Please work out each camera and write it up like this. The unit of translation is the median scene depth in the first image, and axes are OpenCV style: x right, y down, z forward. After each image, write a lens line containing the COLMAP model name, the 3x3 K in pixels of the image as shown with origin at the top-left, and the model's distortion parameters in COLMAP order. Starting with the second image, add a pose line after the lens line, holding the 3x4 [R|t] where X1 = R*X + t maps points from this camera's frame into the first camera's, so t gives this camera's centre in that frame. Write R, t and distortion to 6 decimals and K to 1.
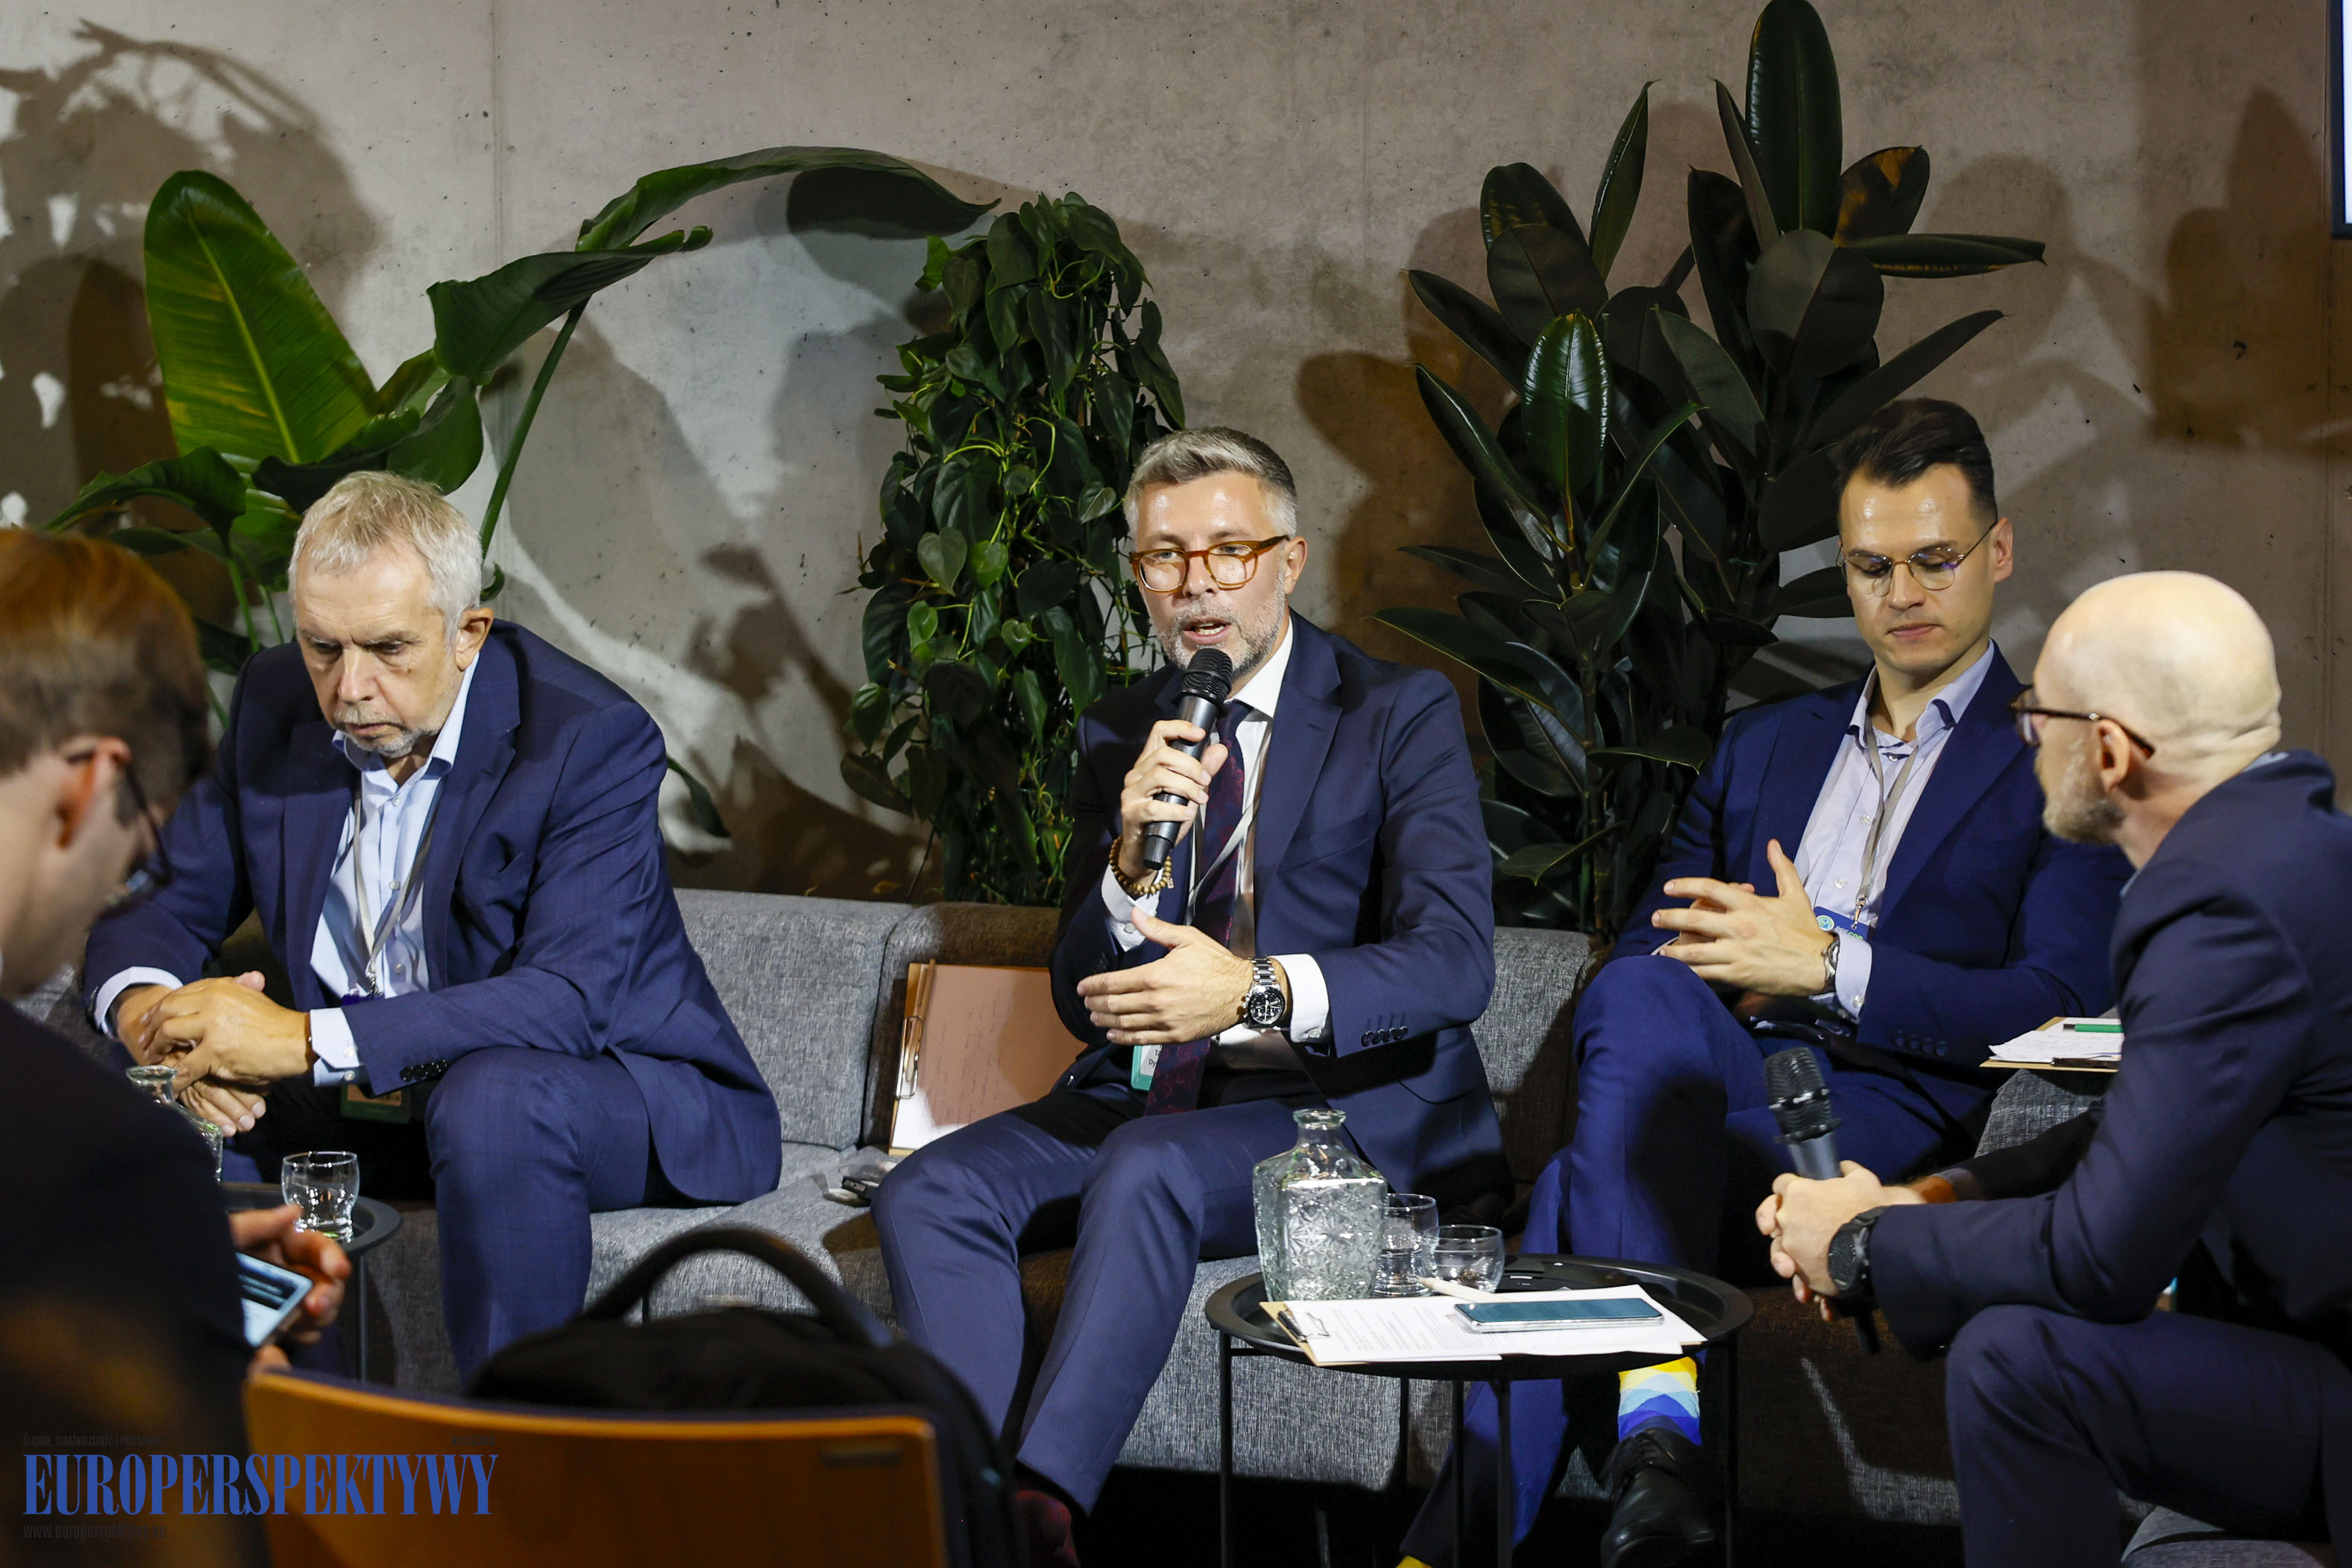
lens RADIAL K [[5314.1, 0, 1174.4], [0, 5314.1, 782.4], [0, 0, 1]] dist [-0.019314, 0.000000]
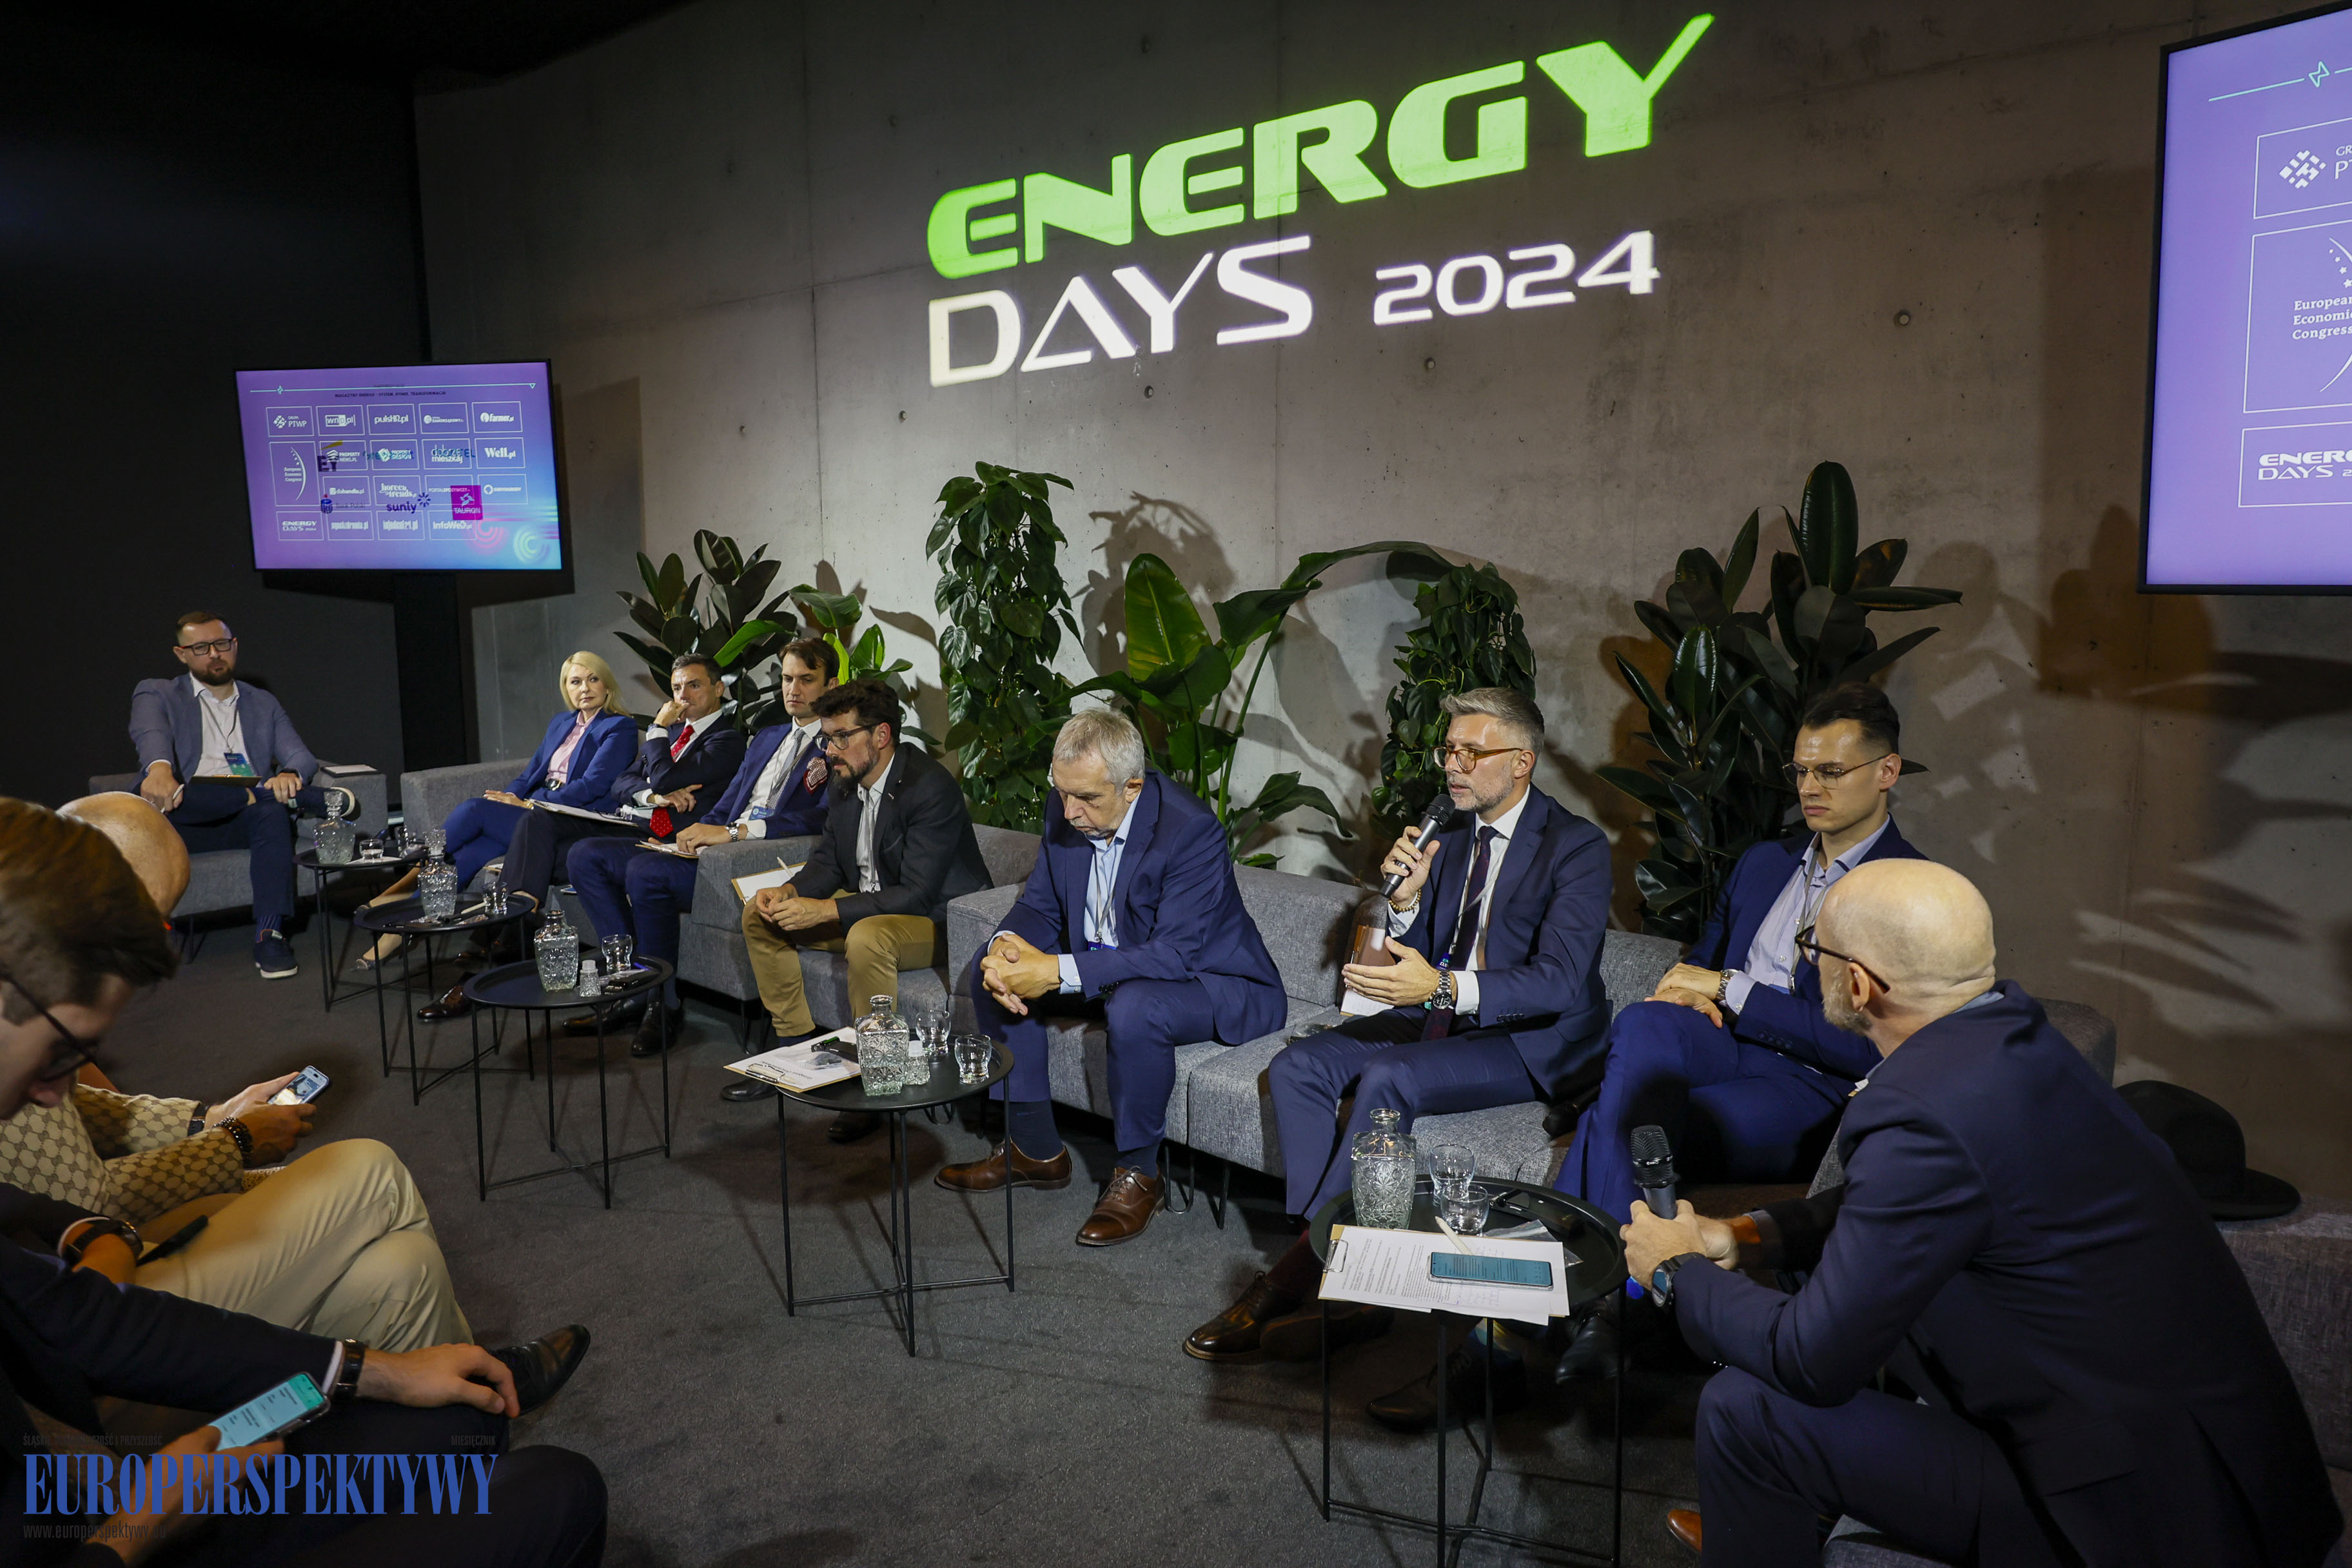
lens RADIAL K [[1547.6, 0, 1177.1], [0, 1547.6, 790.9], [0, 0, 1]] dist [0.007370, 0.003149]
pose [[0.926530, 0.050812, -0.372774, 0.107495], [-0.031739, 0.997862, 0.057130, -0.051071], [0.374880, -0.041101, 0.926162, 0.368609]]
